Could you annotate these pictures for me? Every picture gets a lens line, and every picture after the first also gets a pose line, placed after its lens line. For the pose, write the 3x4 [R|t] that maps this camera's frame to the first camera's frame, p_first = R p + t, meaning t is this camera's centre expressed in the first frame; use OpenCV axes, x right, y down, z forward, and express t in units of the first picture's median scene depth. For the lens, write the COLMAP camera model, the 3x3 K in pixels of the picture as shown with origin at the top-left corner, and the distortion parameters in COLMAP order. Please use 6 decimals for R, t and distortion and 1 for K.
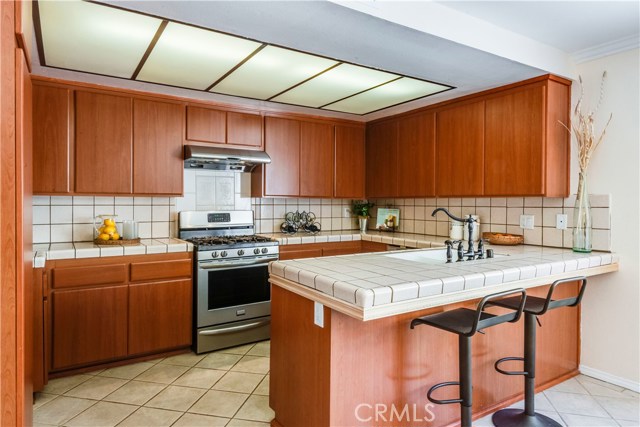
lens RADIAL K [[400.6, 0, 318.8], [0, 400.6, 216.3], [0, 0, 1]] dist [0.056370, -0.001460]
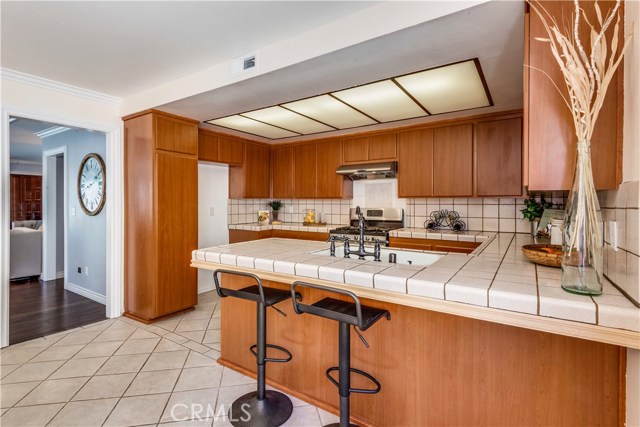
lens RADIAL K [[309.1, 0, 321.2], [0, 309.1, 212.3], [0, 0, 1]] dist [-0.000068, -0.000117]
pose [[0.402667, 0.024754, -0.915012, 0.748167], [-0.030044, 0.999453, 0.013817, -0.009912], [0.914853, 0.021927, 0.403191, 0.454260]]
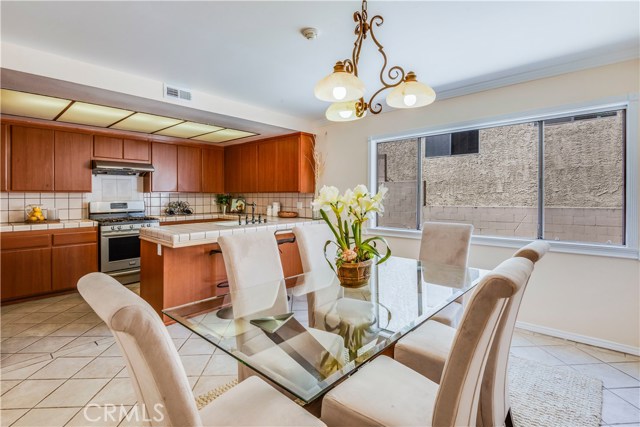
lens RADIAL K [[312.5, 0, 318.8], [0, 312.5, 203.8], [0, 0, 1]] dist [0.006830, -0.001713]
pose [[0.965287, -0.011570, 0.260934, 0.211196], [0.013331, 0.999899, -0.004979, 0.014341], [-0.260850, 0.008285, 0.965344, -0.436469]]
